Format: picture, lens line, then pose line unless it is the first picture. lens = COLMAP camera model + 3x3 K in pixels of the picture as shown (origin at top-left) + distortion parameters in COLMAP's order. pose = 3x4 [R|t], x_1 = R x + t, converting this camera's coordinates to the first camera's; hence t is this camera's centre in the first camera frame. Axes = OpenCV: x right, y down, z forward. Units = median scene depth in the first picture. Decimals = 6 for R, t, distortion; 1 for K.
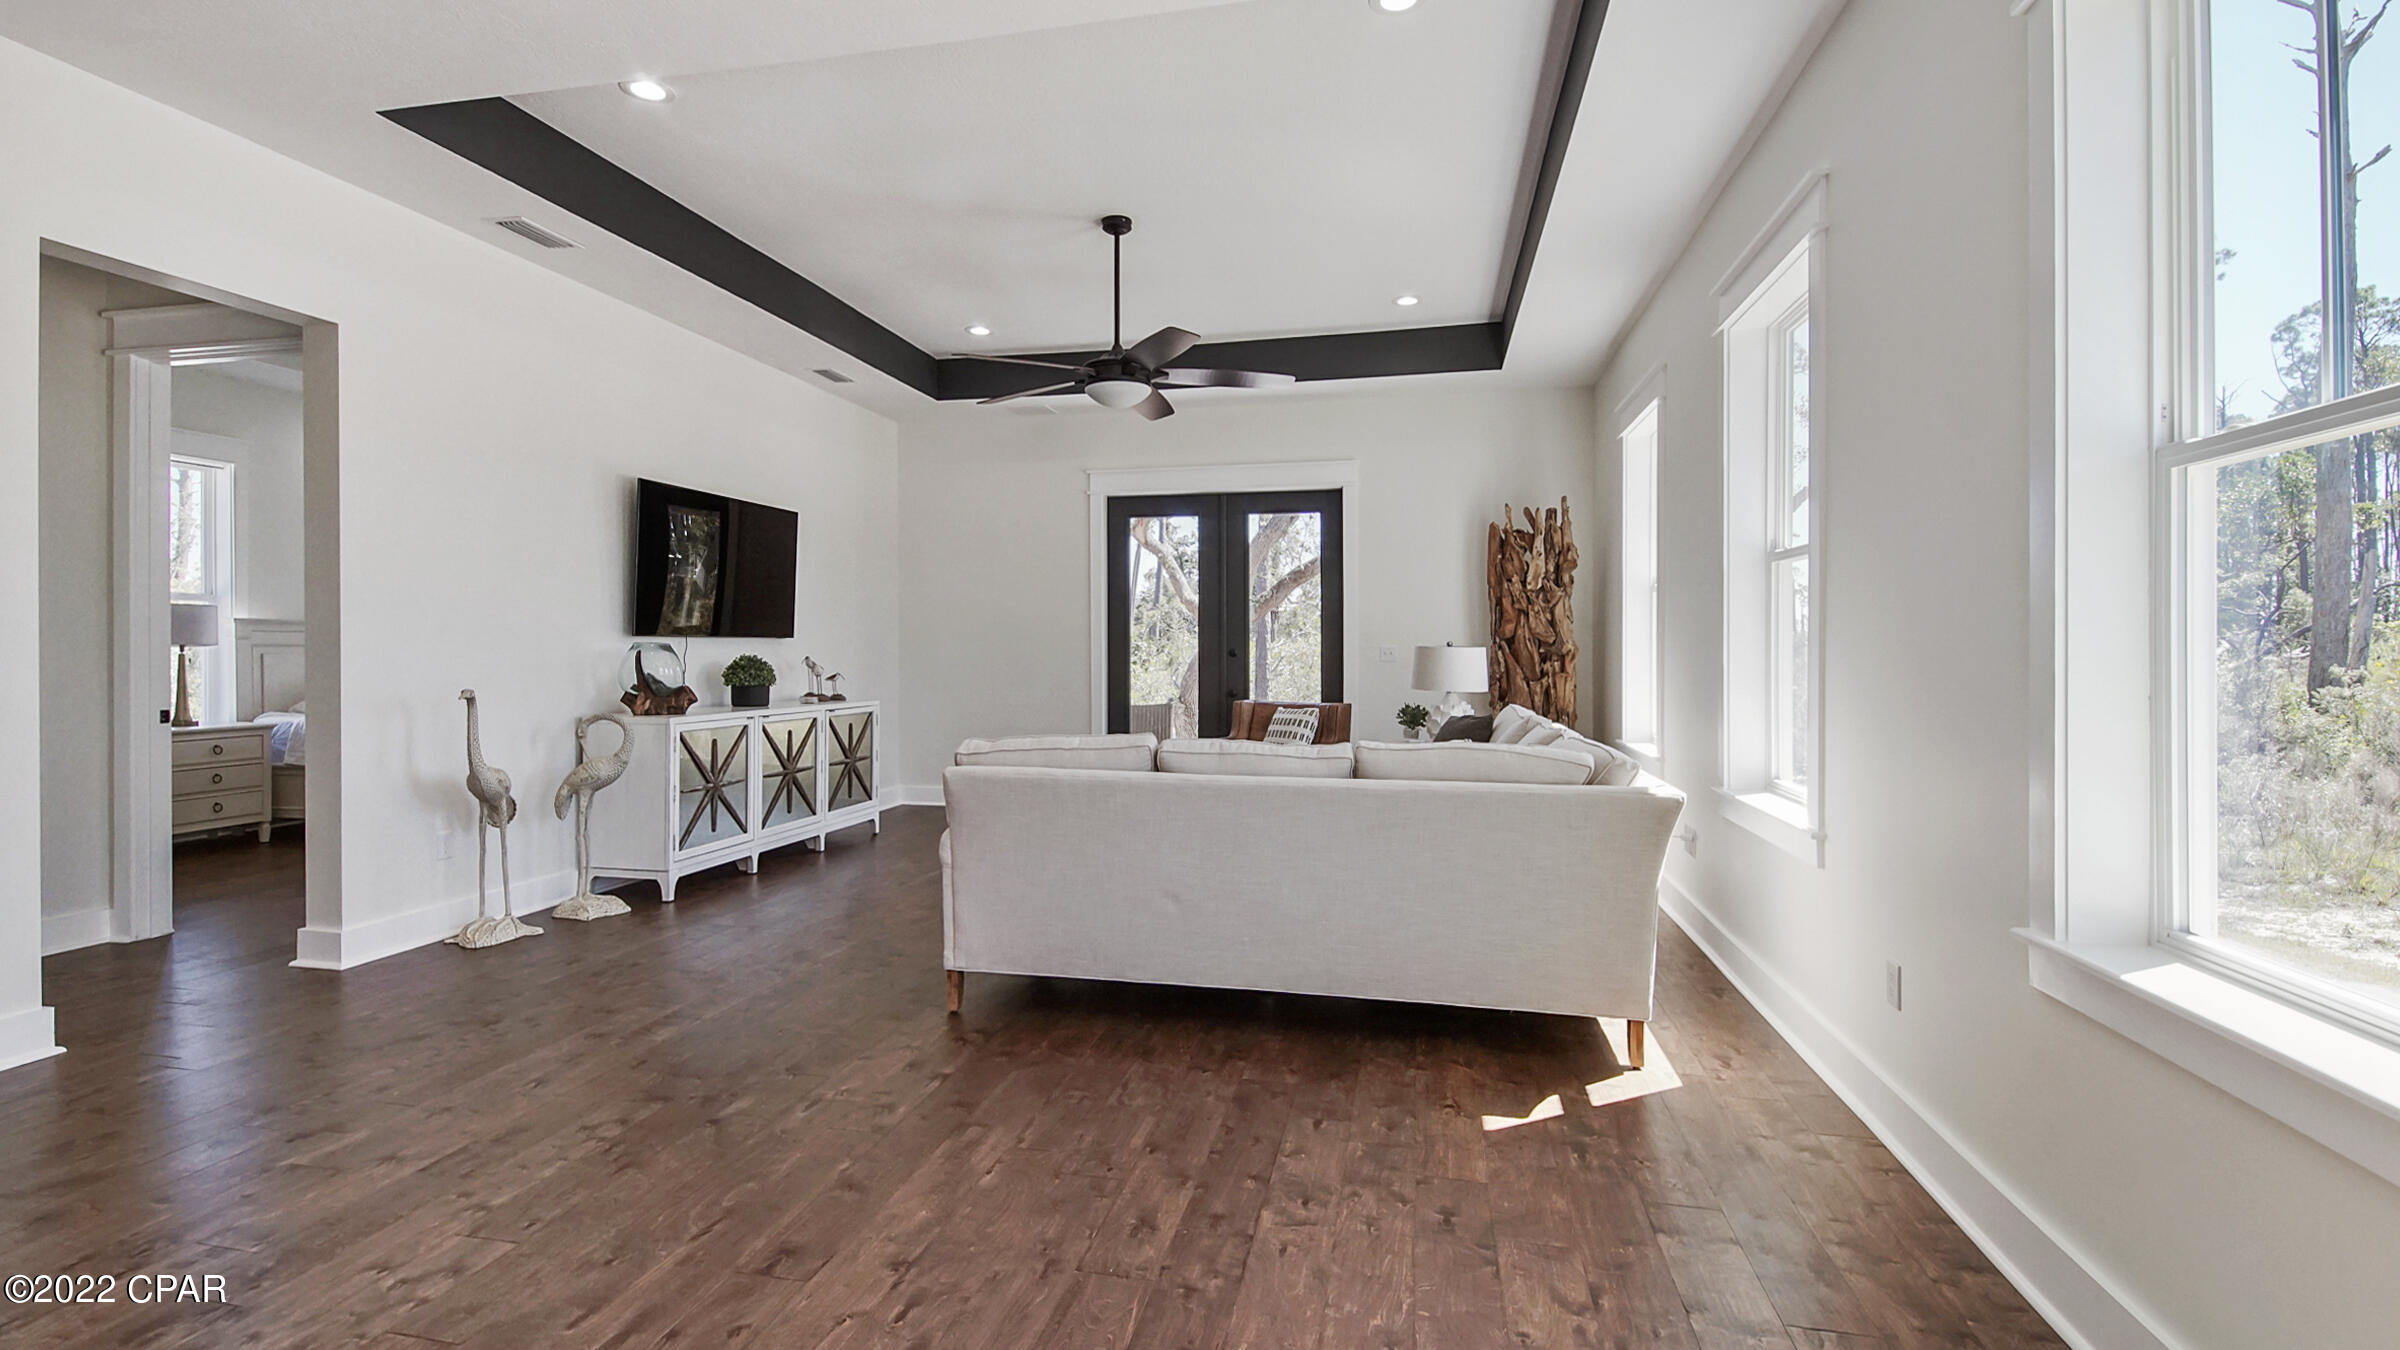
lens RADIAL K [[1095.6, 0, 1149.9], [0, 1095.6, 655.9], [0, 0, 1]] dist [0.008943, -0.000534]
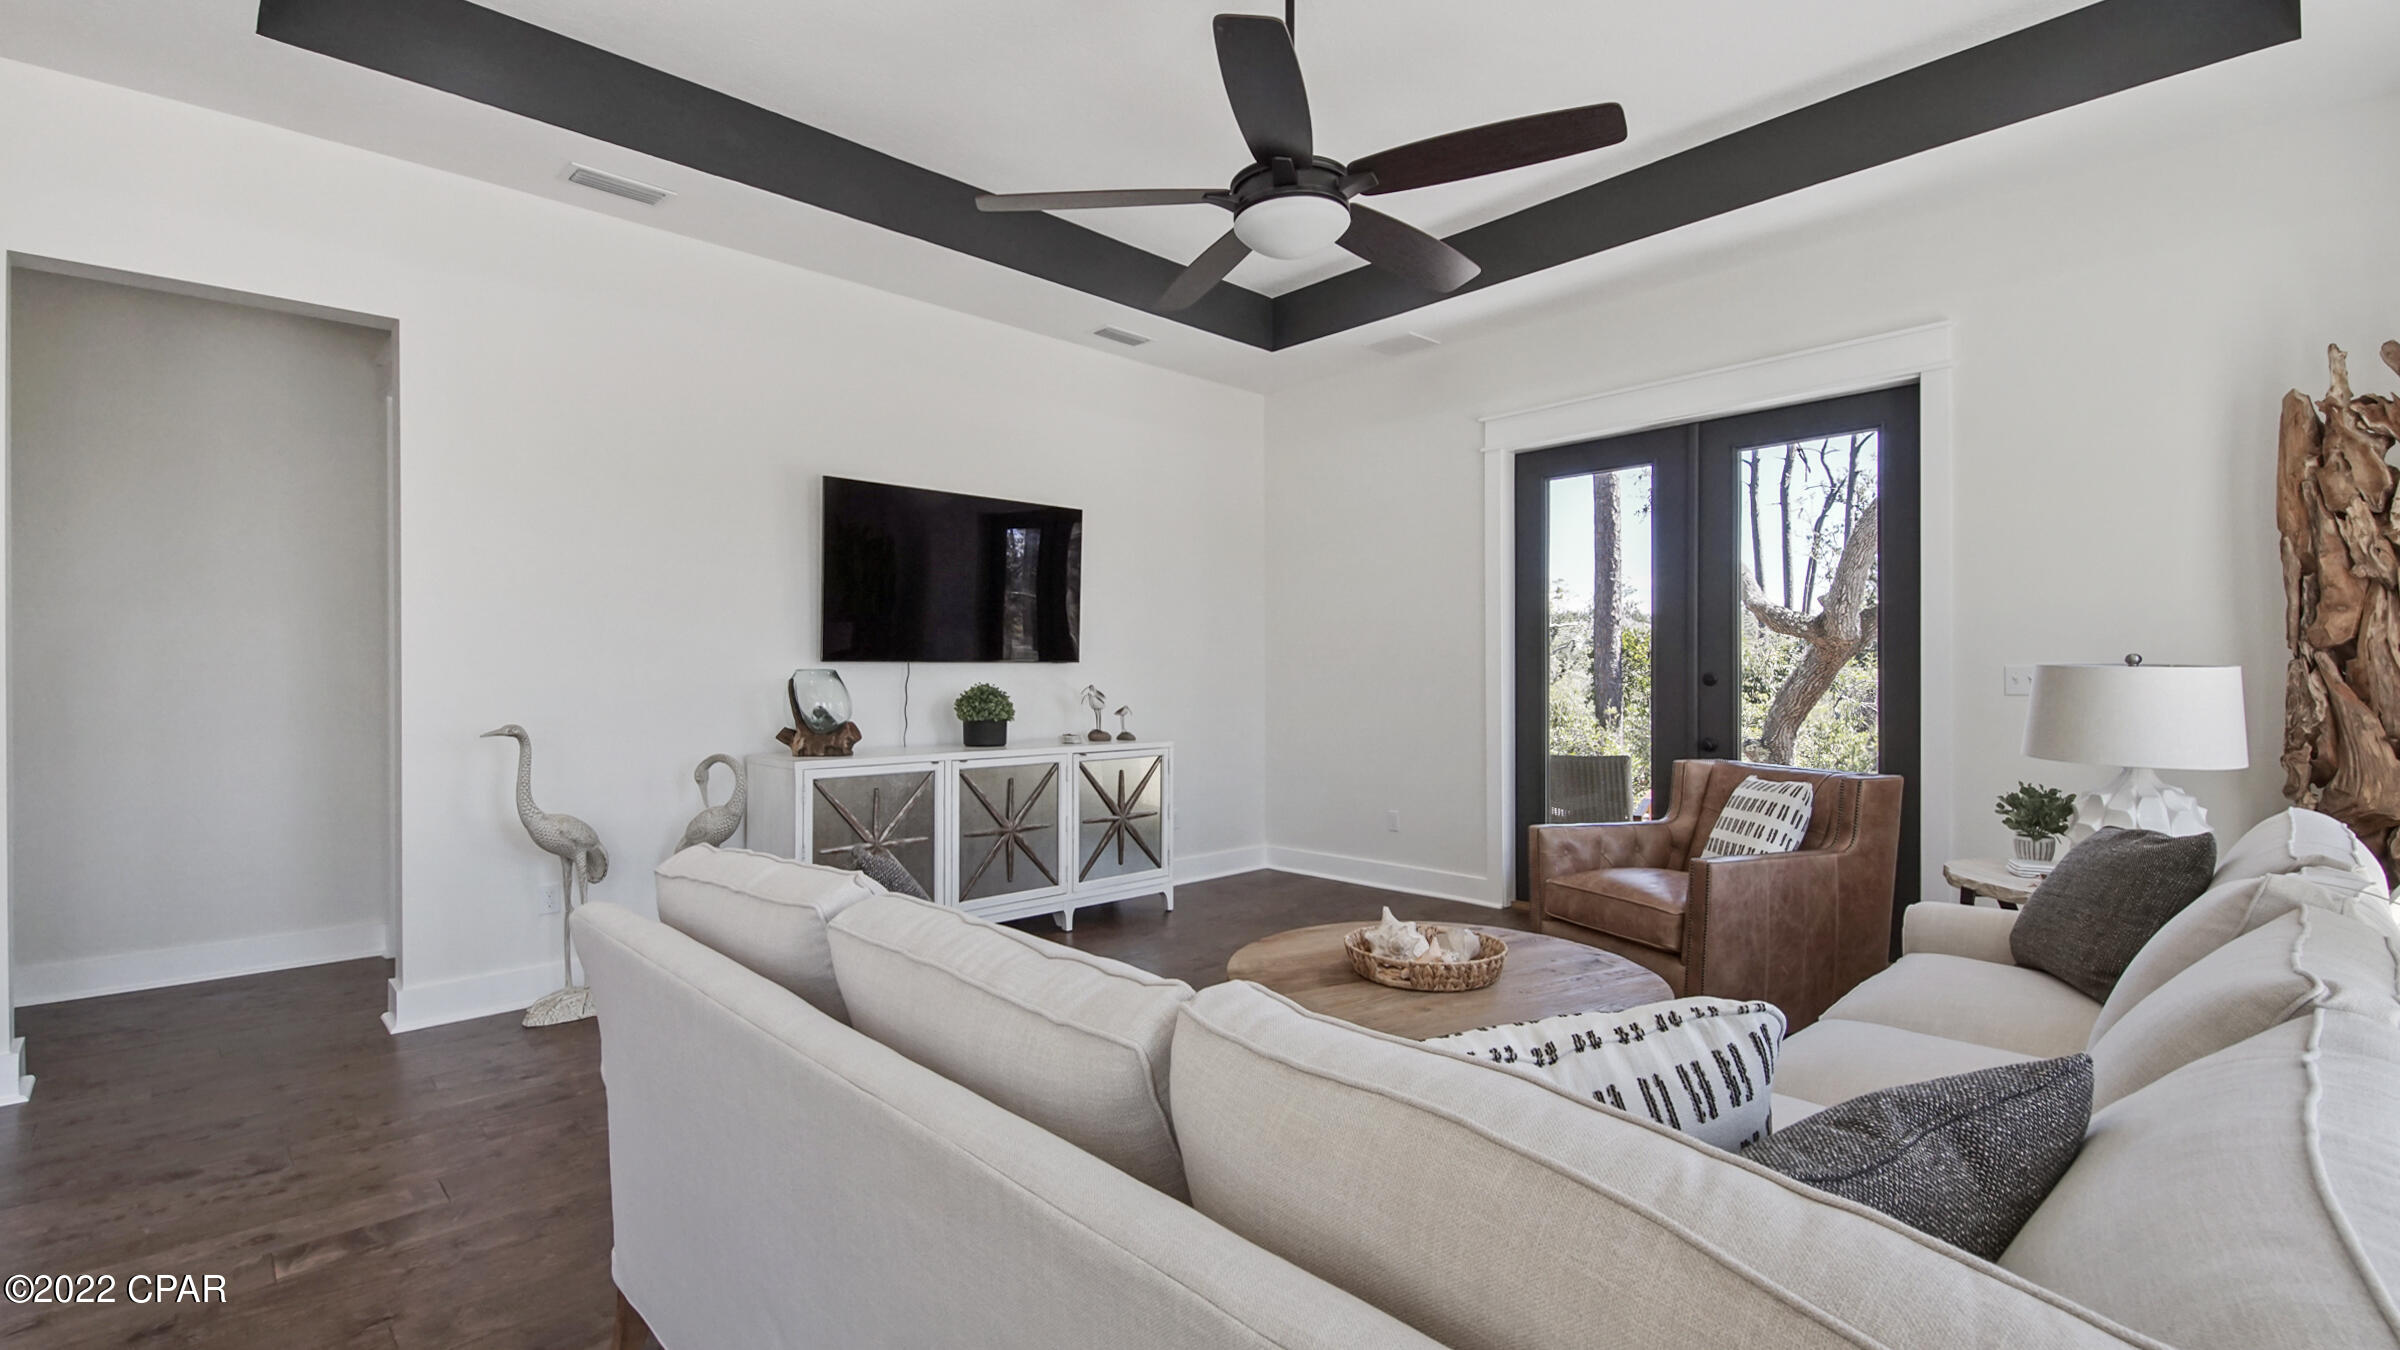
lens RADIAL K [[1053.6, 0, 1160.0], [0, 1053.6, 685.5], [0, 0, 1]] dist [0.014884, -0.009485]
pose [[0.834309, 0.001195, -0.551296, 0.172840], [0.000336, 0.999996, 0.002676, -0.001278], [0.551297, -0.002418, 0.834306, 0.397917]]
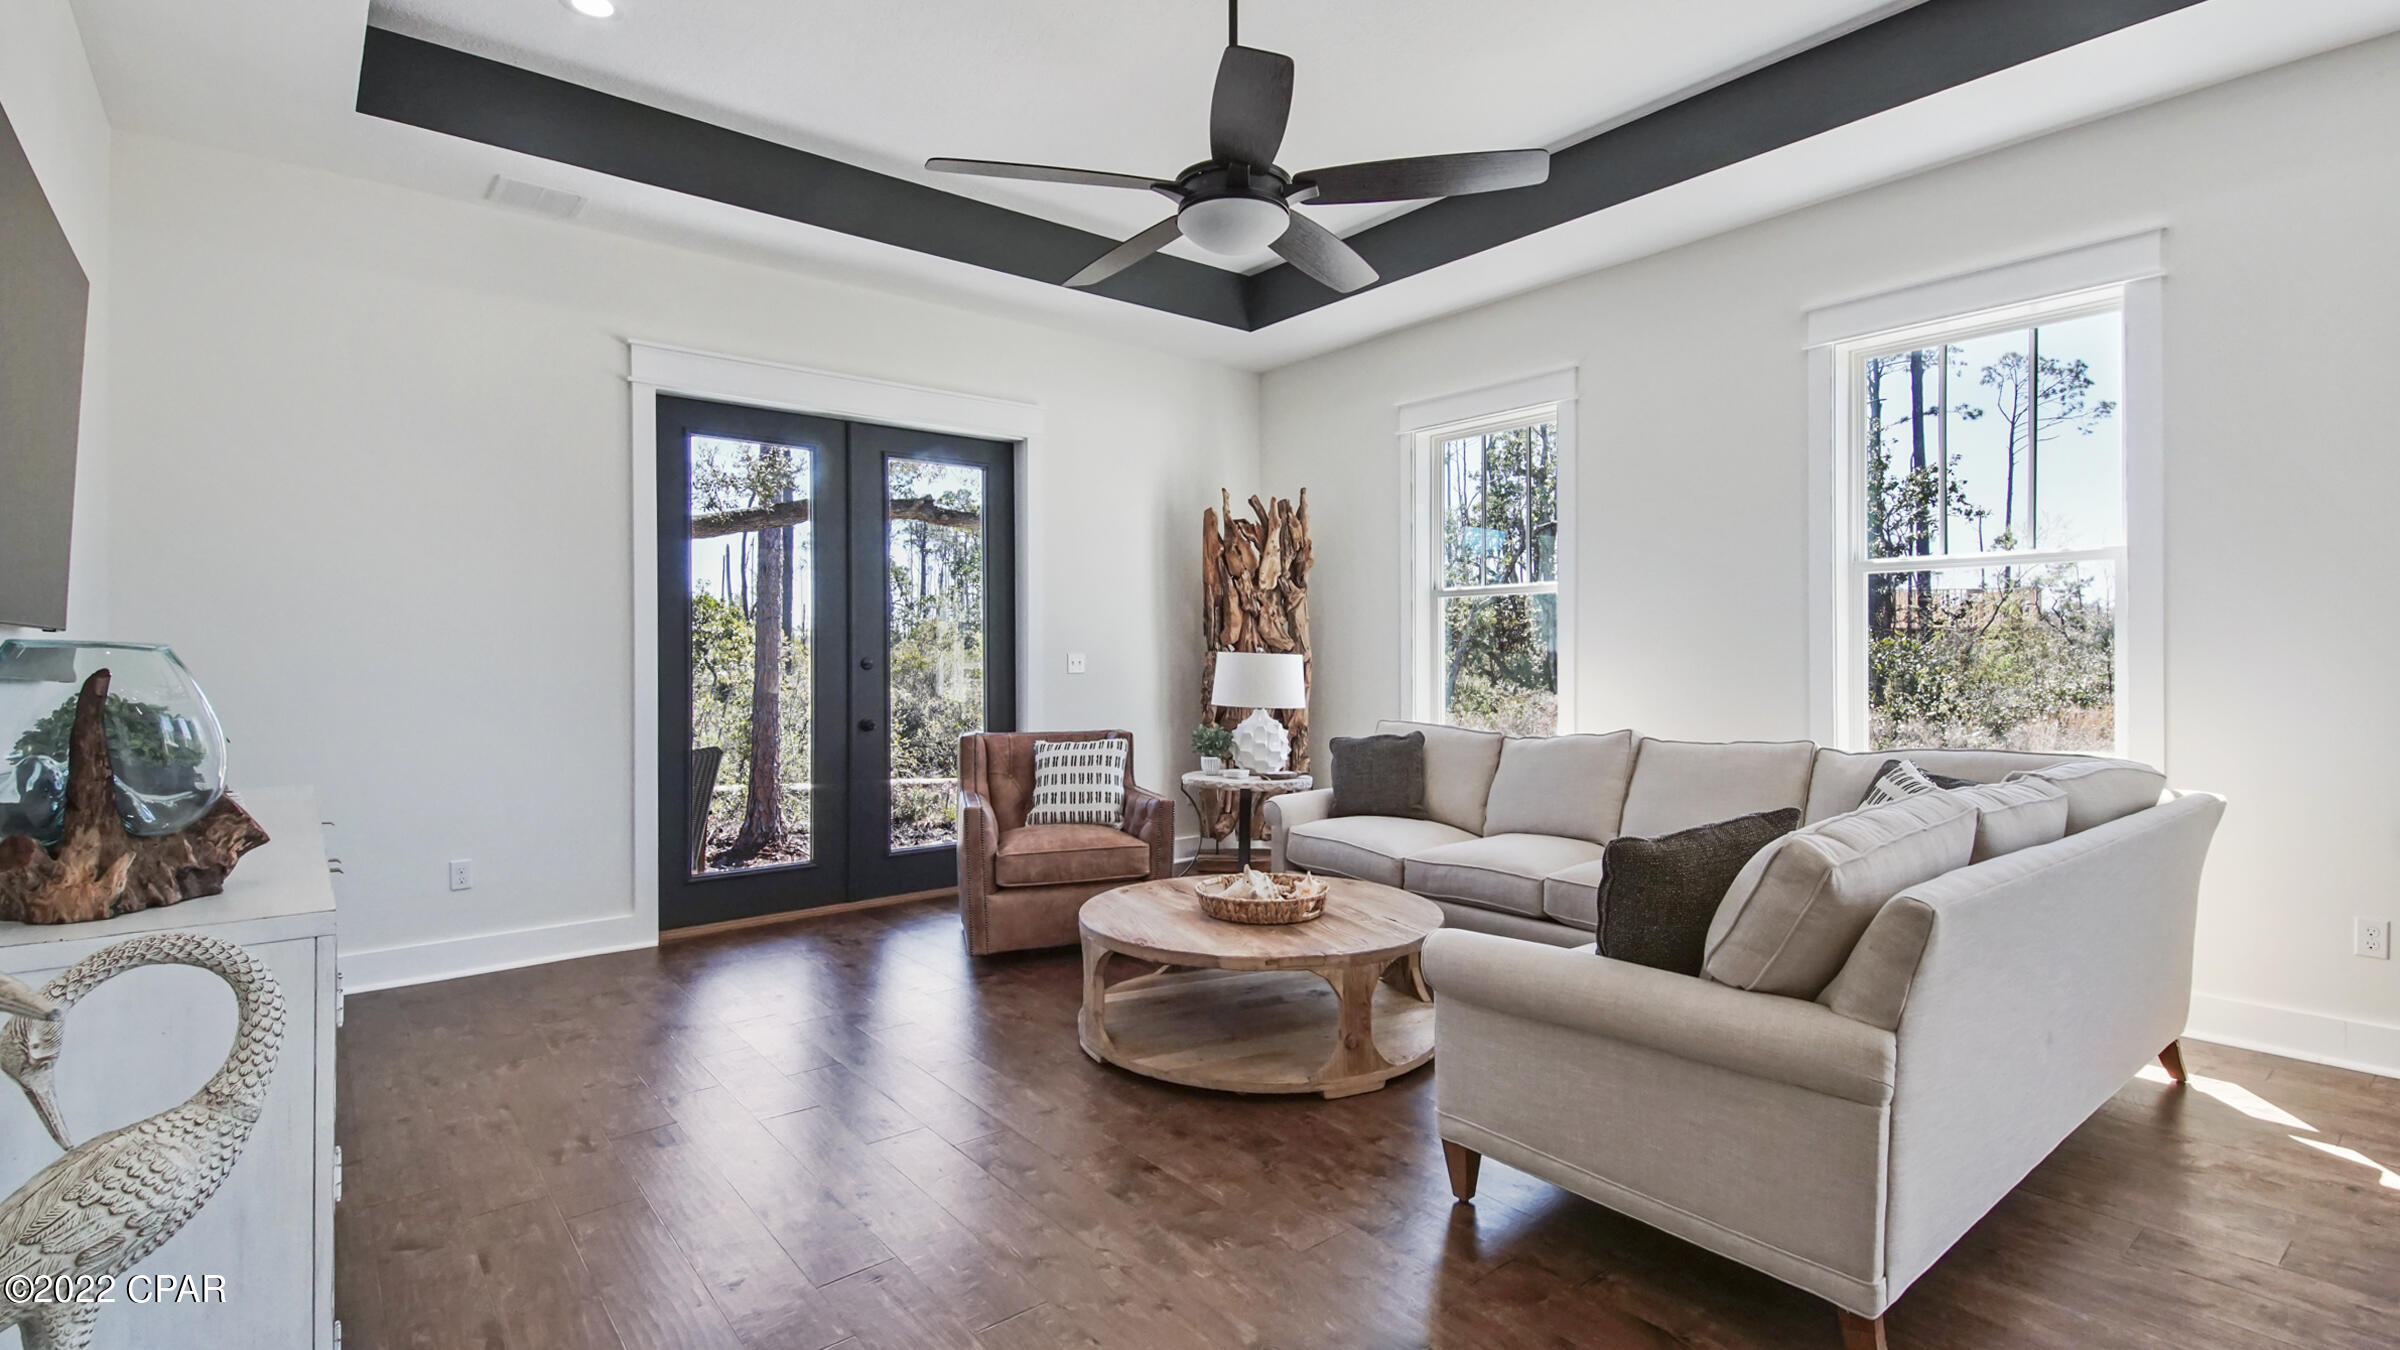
lens RADIAL K [[1095.6, 0, 1149.9], [0, 1095.6, 655.9], [0, 0, 1]] dist [0.008943, -0.000534]
pose [[0.611365, -0.000043, 0.791348, -0.411972], [0.006424, 0.999967, -0.004909, -0.003444], [-0.791322, 0.008085, 0.611346, 0.547147]]
